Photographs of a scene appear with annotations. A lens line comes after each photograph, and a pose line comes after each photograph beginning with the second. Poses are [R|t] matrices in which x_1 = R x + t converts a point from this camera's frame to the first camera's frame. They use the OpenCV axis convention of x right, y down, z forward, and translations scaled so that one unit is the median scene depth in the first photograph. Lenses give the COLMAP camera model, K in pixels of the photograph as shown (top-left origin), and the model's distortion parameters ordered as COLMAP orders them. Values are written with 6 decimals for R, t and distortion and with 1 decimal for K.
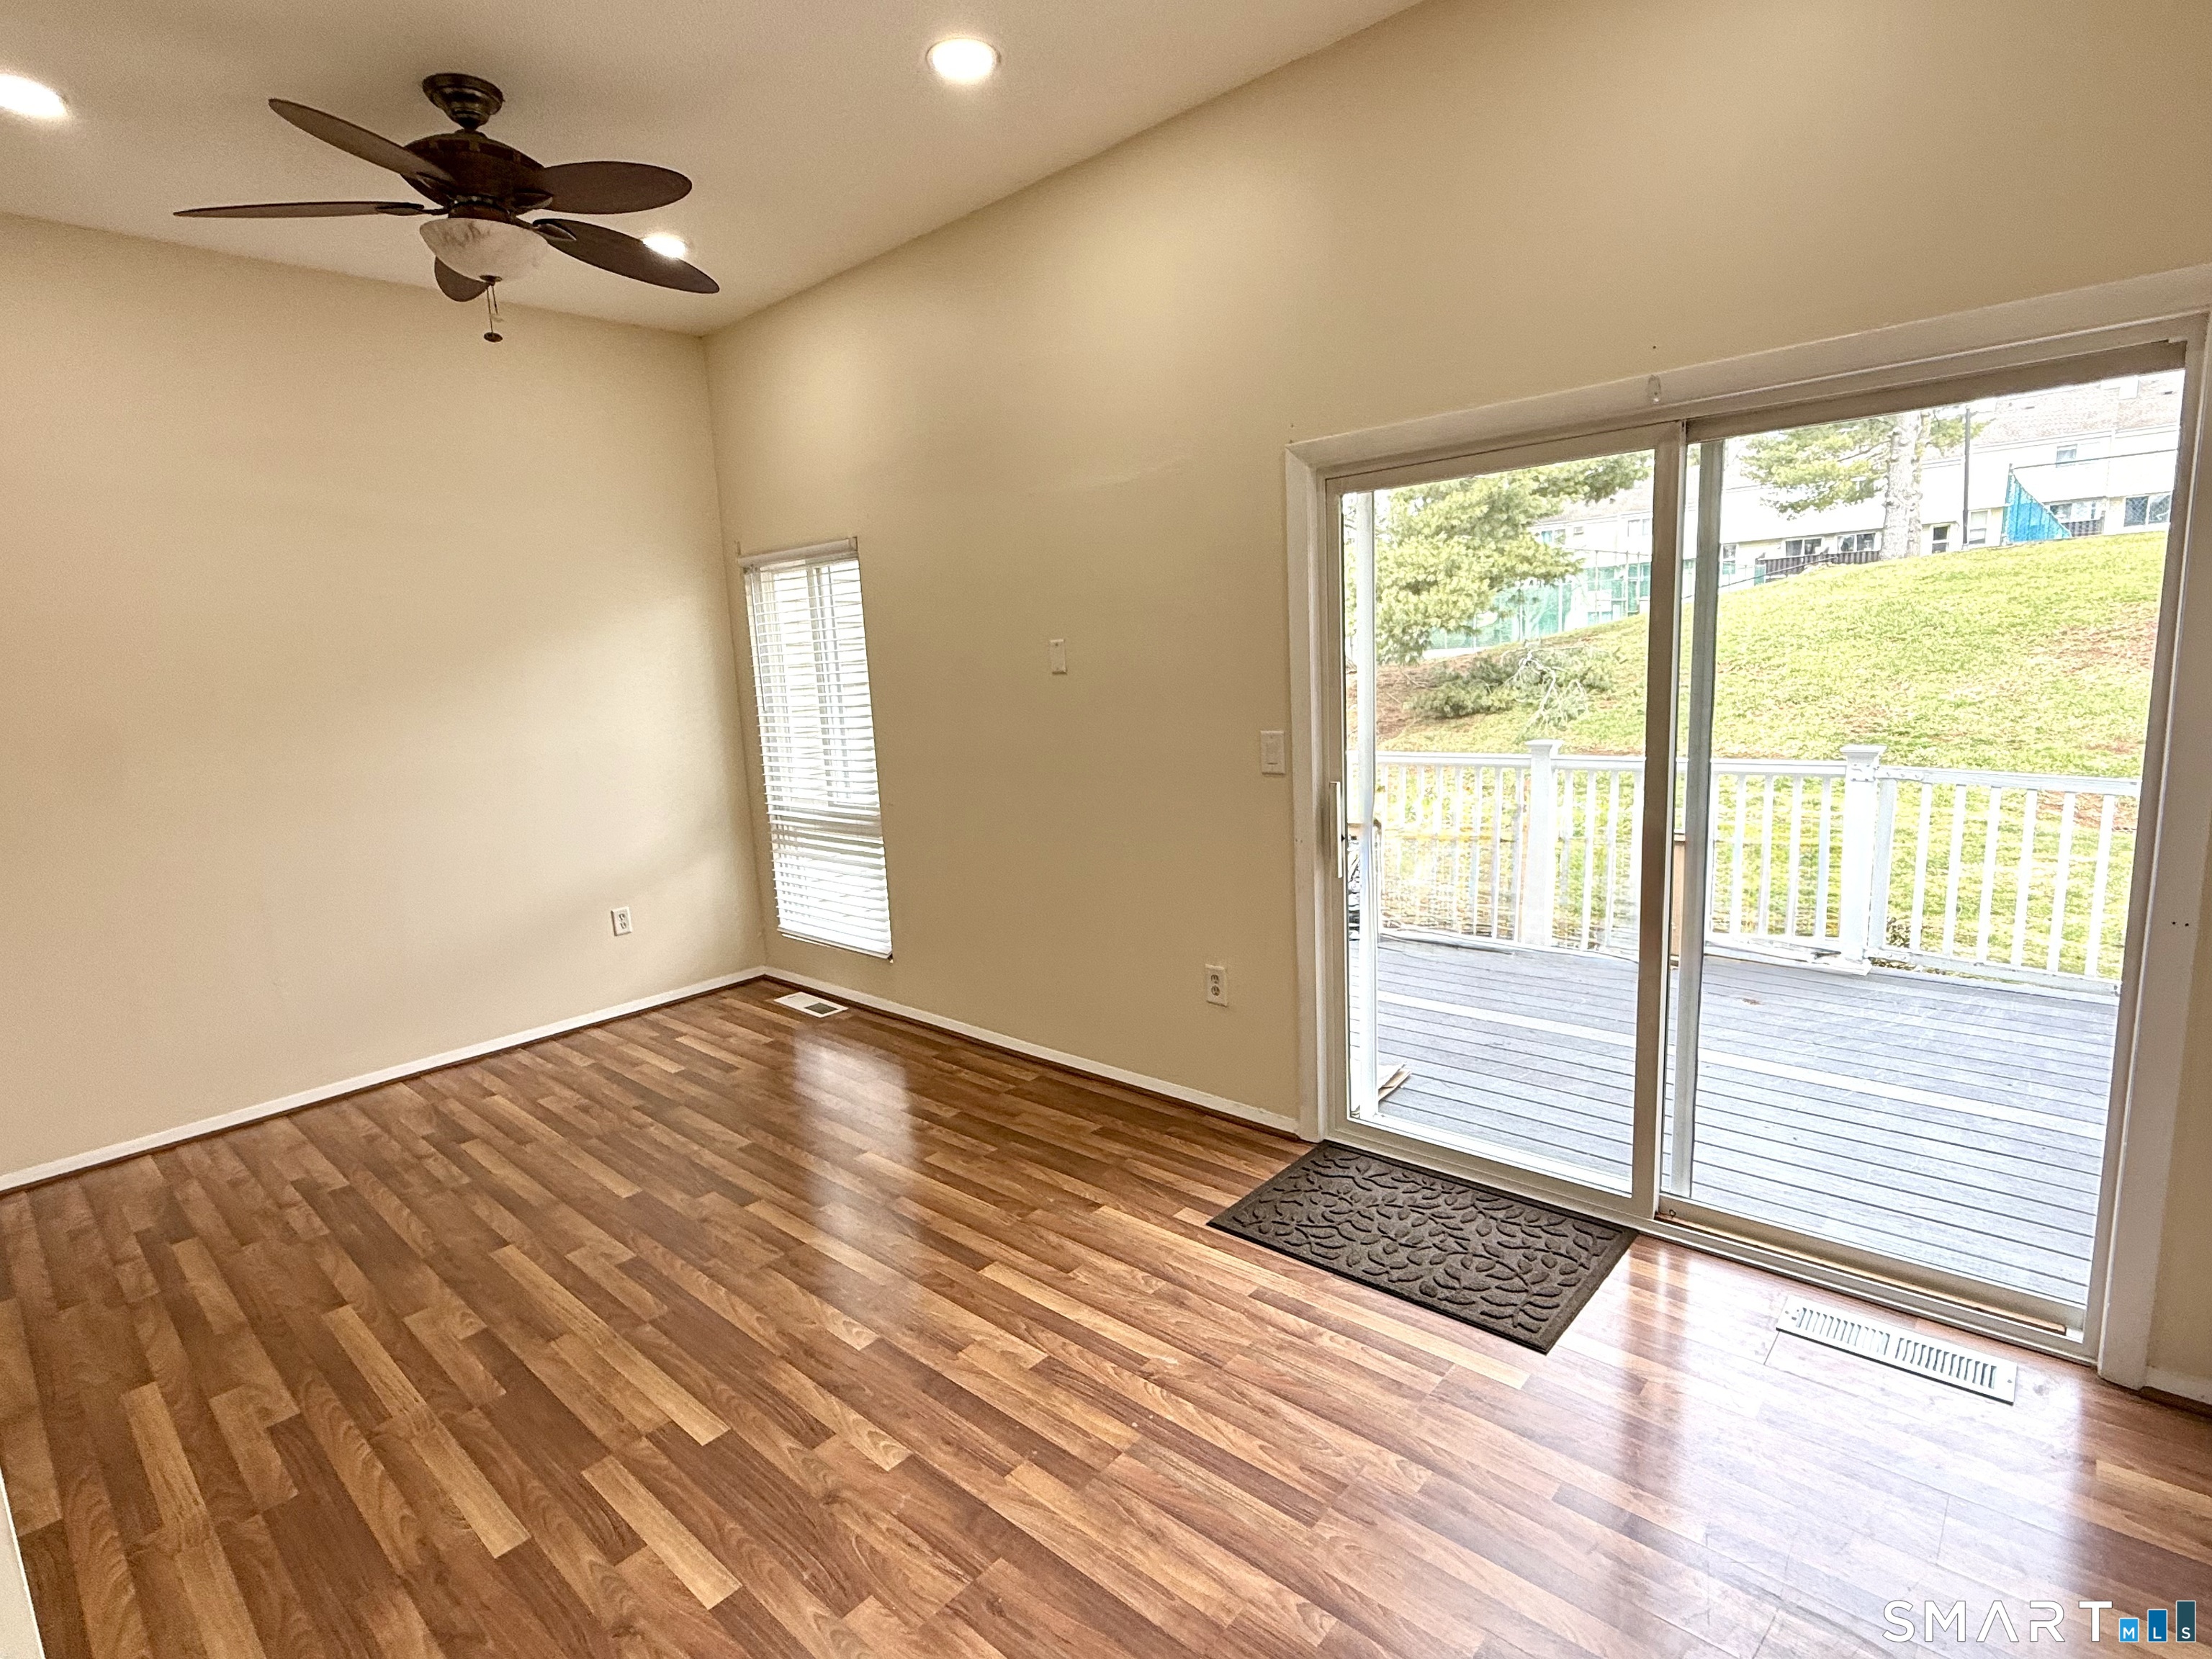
lens RADIAL K [[1100.5, 0, 1108.1], [0, 1100.5, 840.1], [0, 0, 1]] dist [-0.000433, 0.000395]
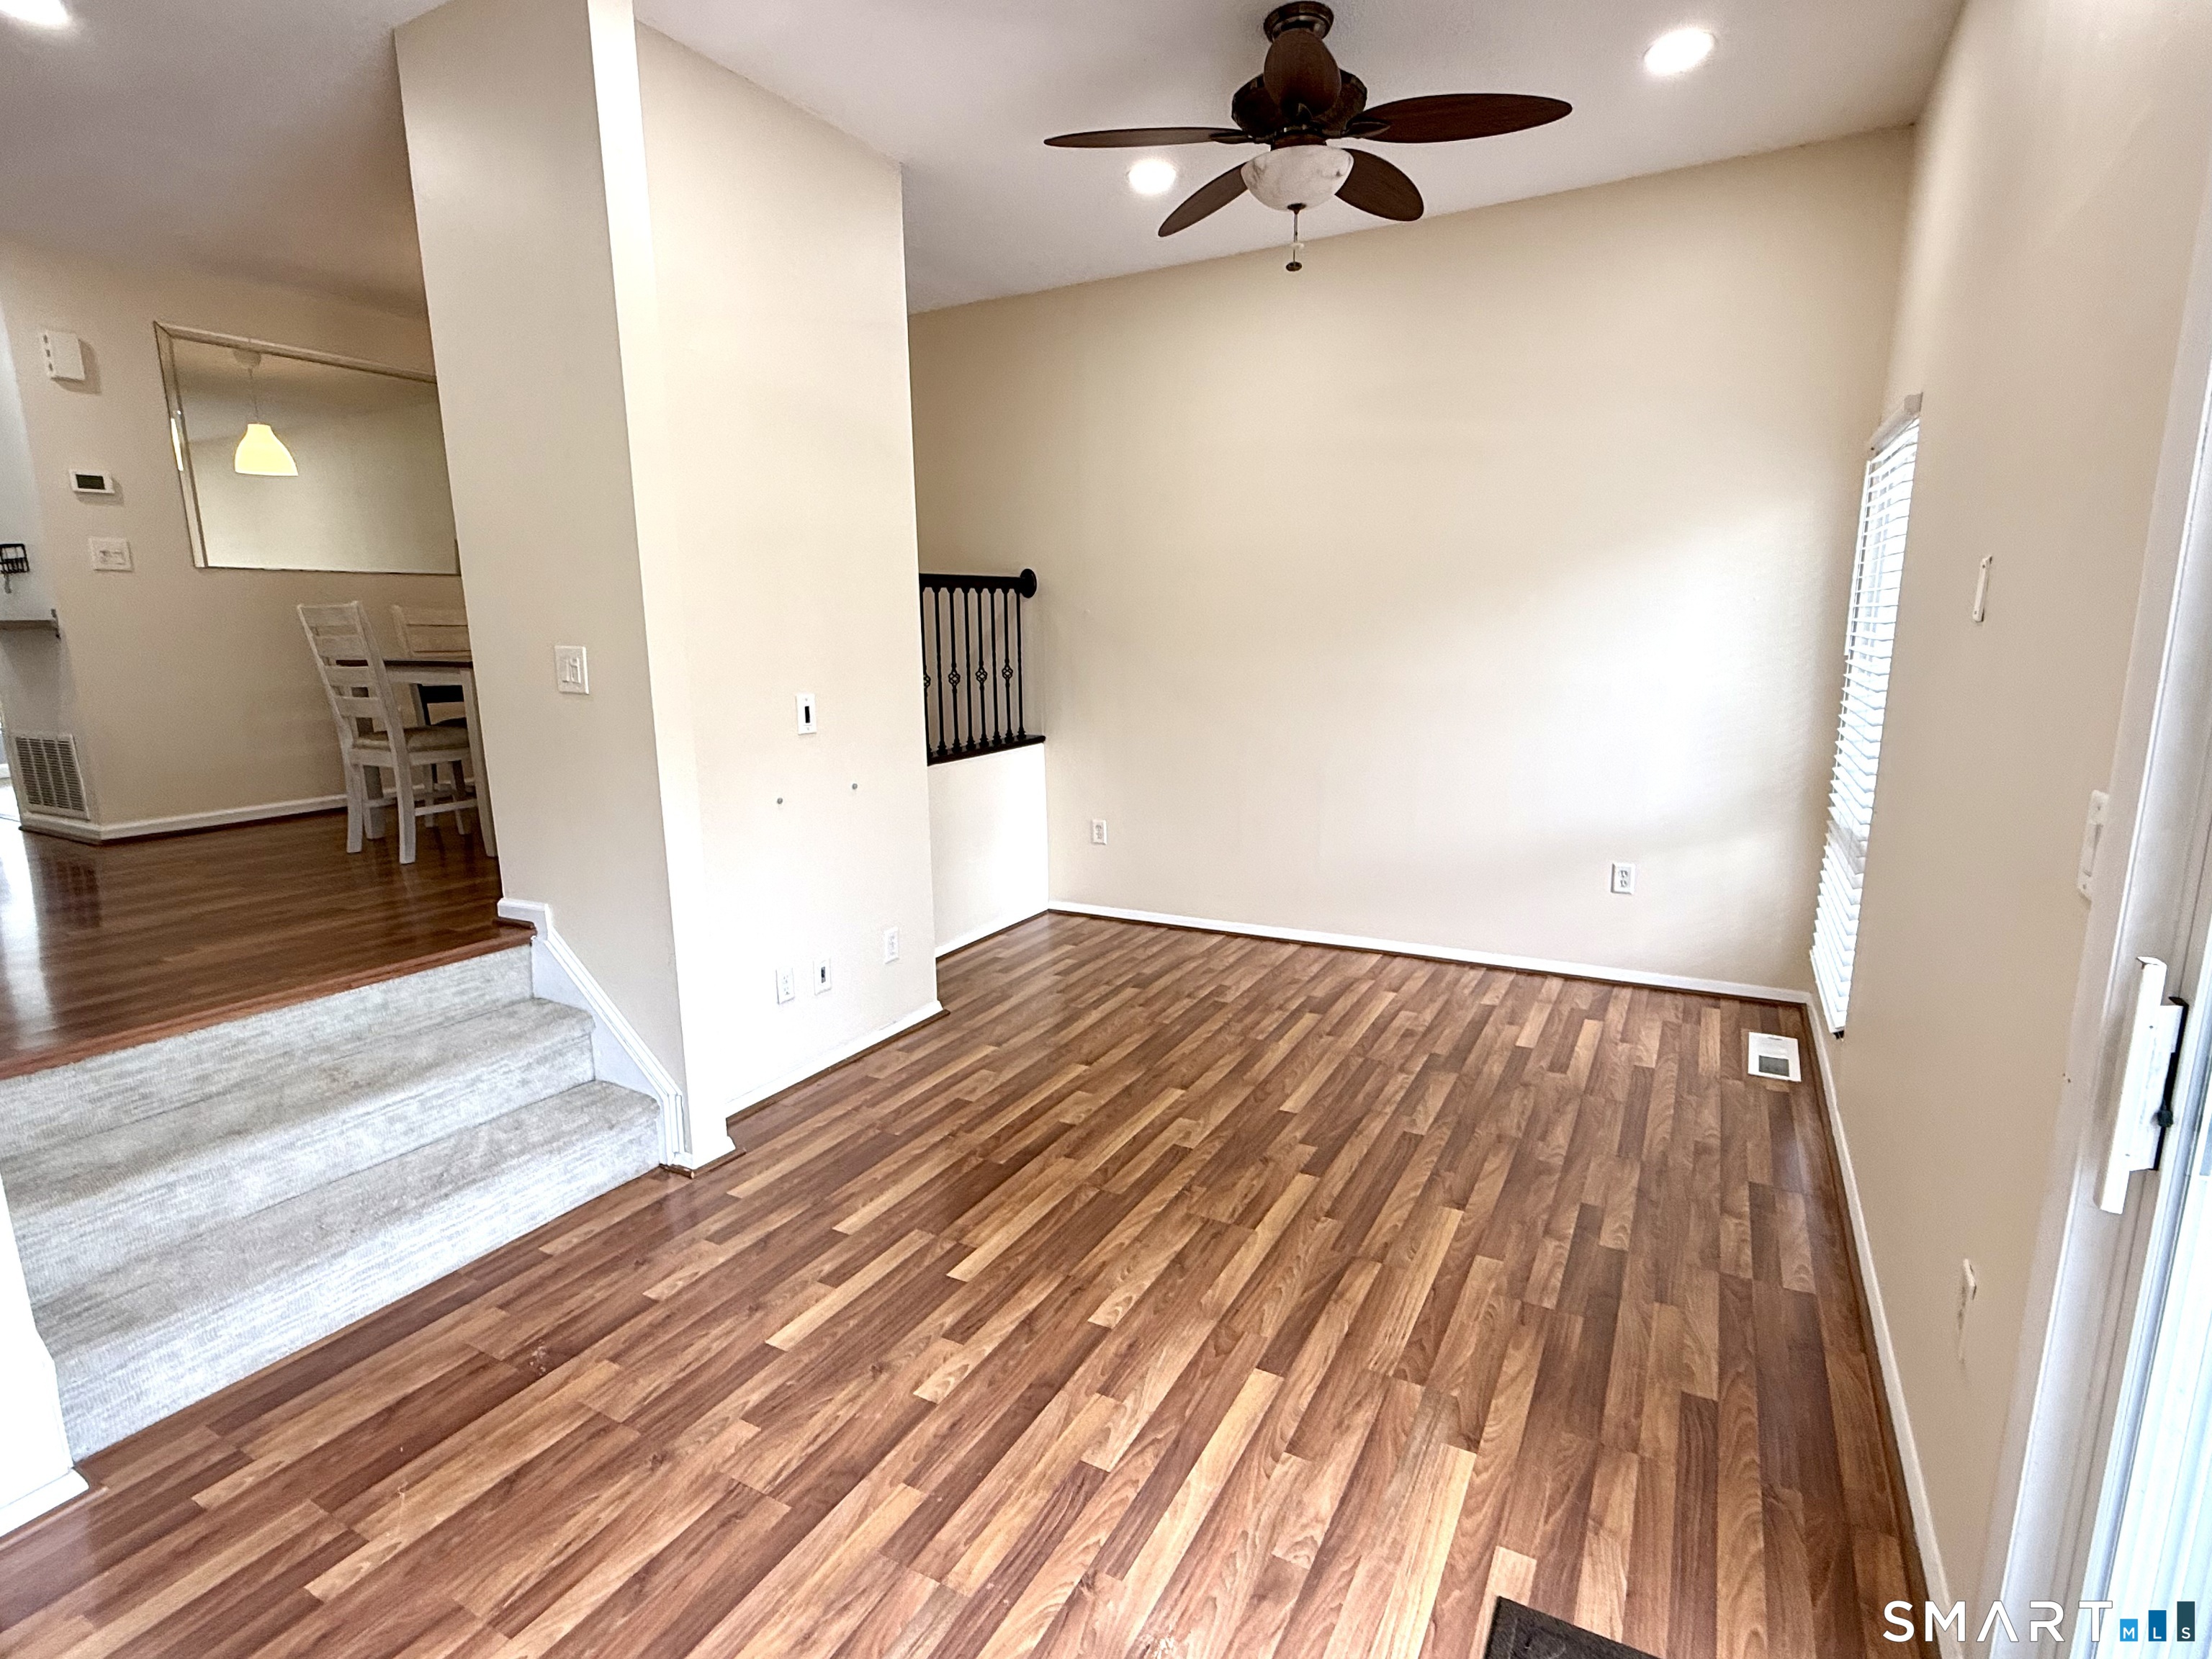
lens RADIAL K [[1089.2, 0, 1106.0], [0, 1089.2, 829.5], [0, 0, 1]] dist [0.001482, 0.000063]
pose [[0.230435, 0.230090, -0.945494, 0.466775], [-0.162272, 0.967124, 0.195805, -0.113876], [0.959462, 0.108307, 0.260196, 0.579410]]
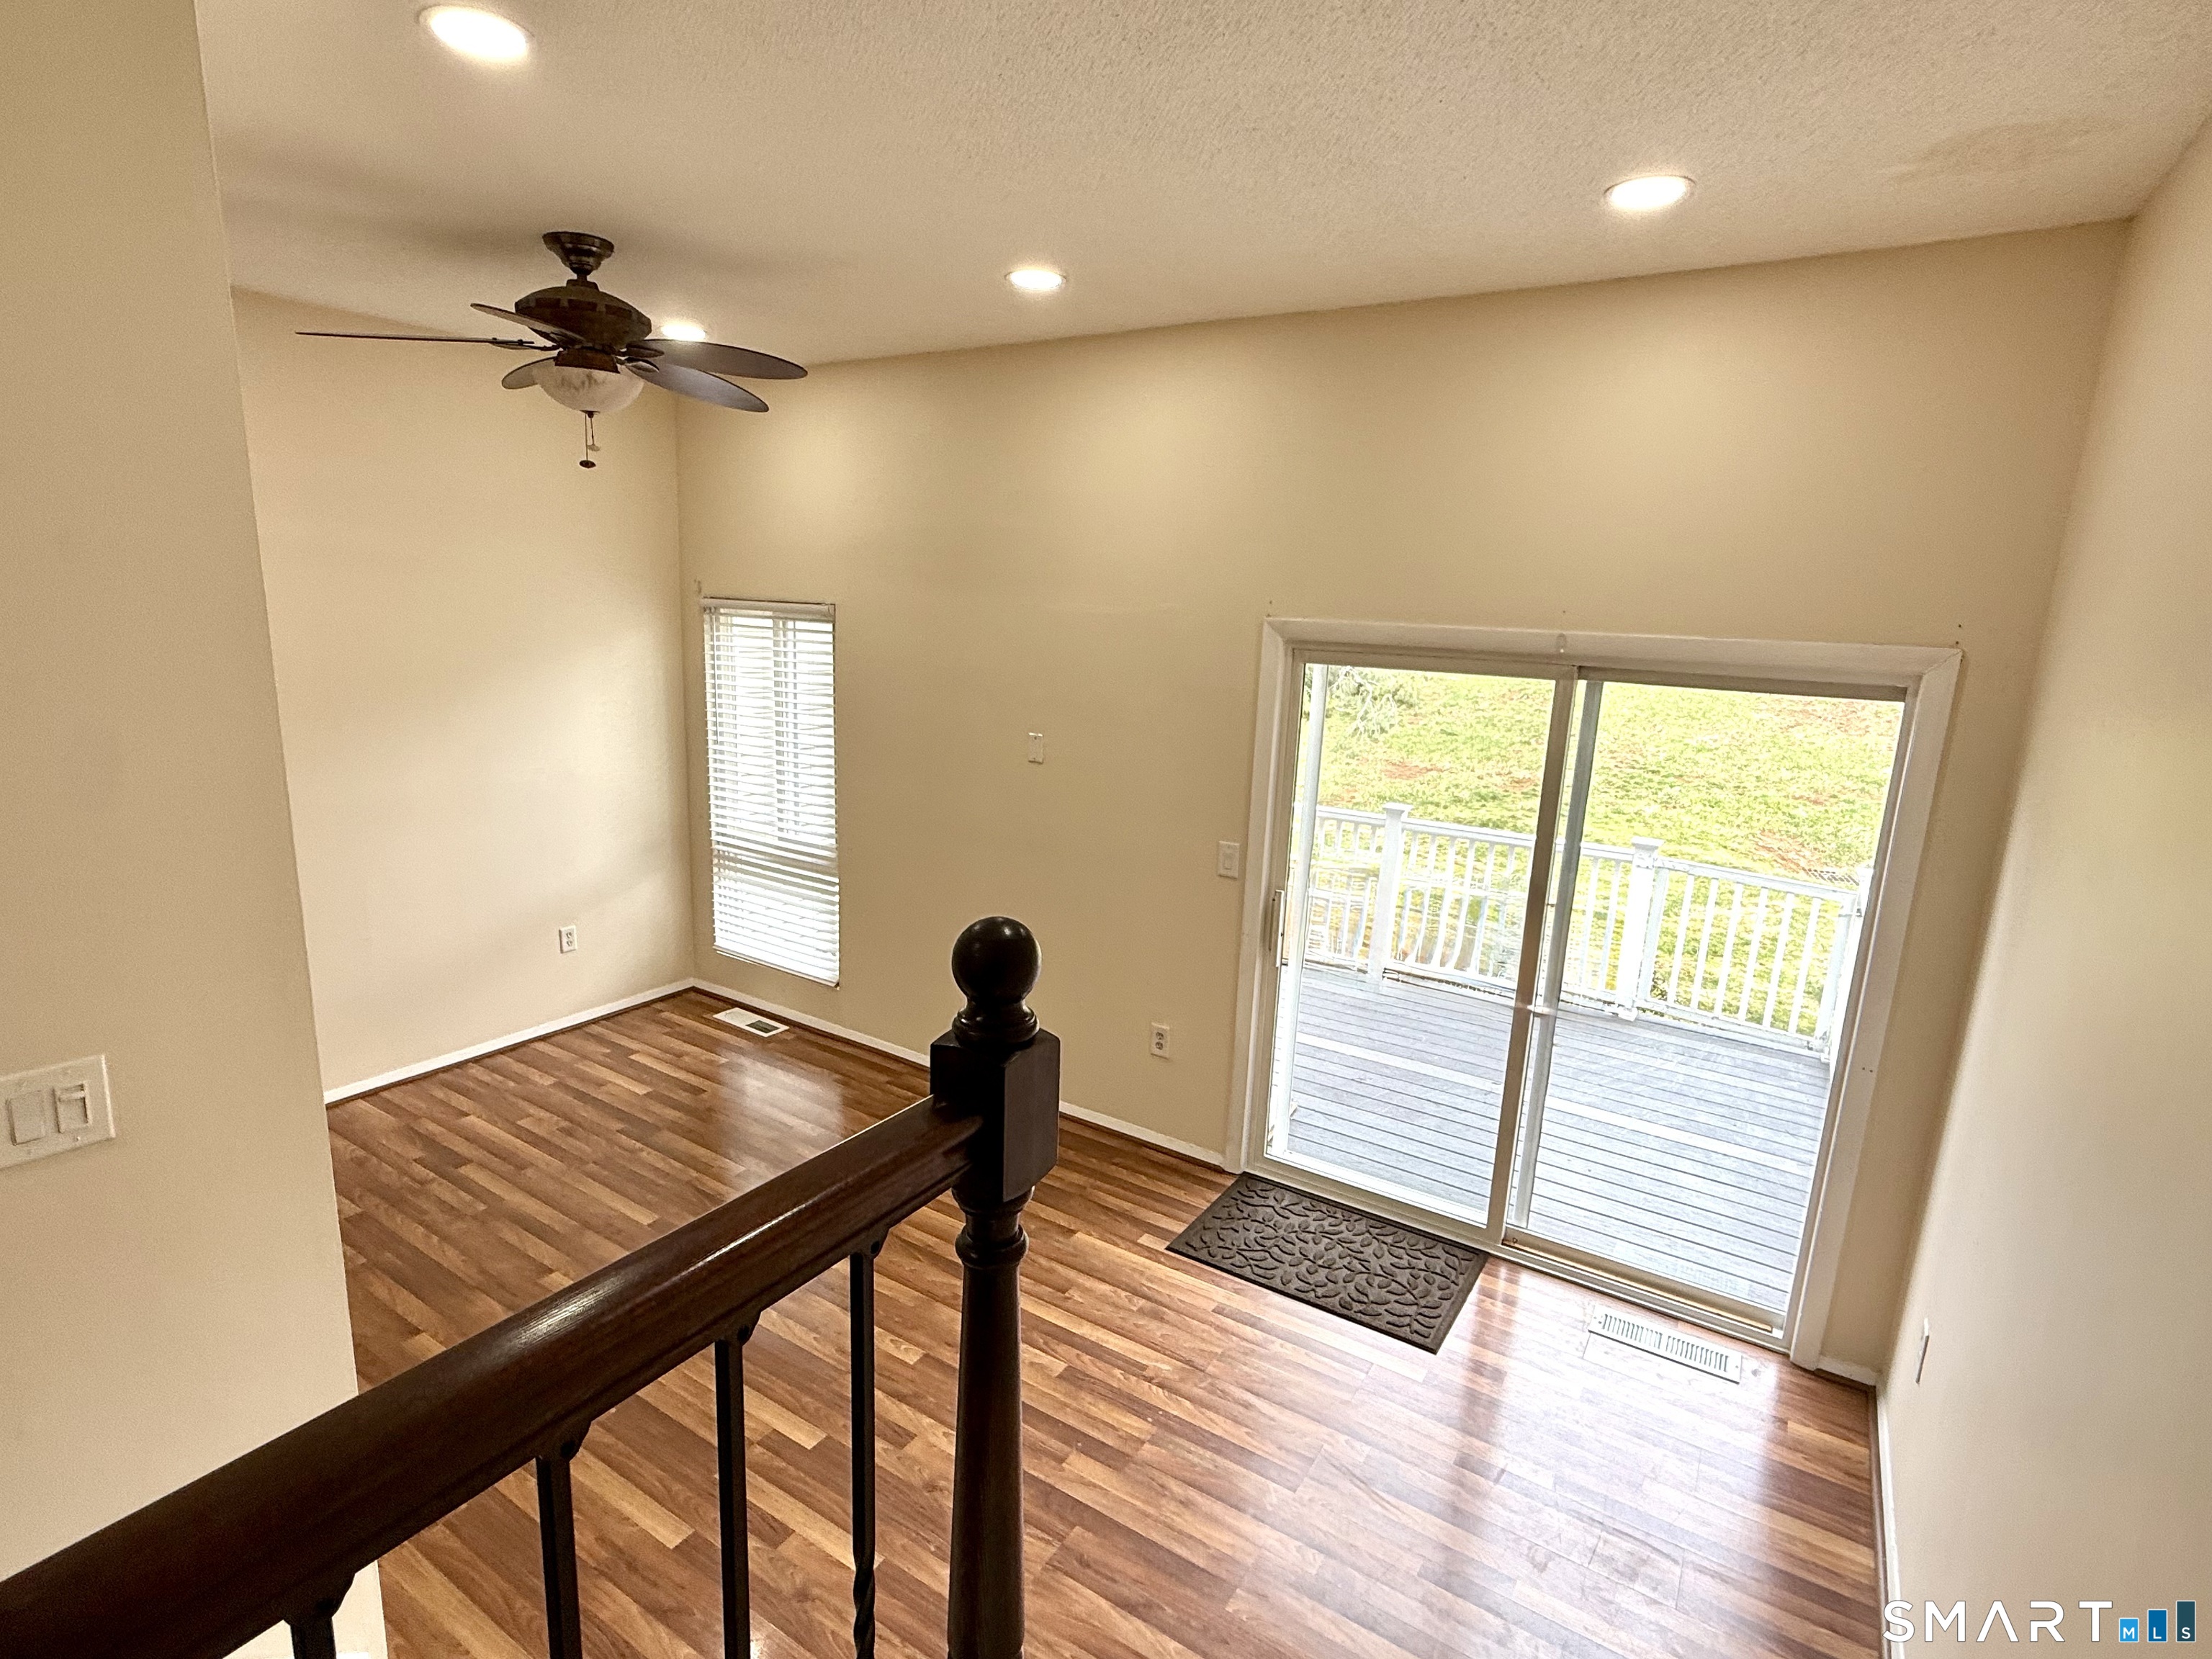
lens RADIAL K [[1100.9, 0, 1106.2], [0, 1100.9, 839.9], [0, 0, 1]] dist [-0.000191, -0.000062]
pose [[0.982317, 0.054085, 0.179244, -0.213680], [-0.061981, 0.997325, 0.038746, -0.148403], [-0.176669, -0.049171, 0.983041, -0.179731]]
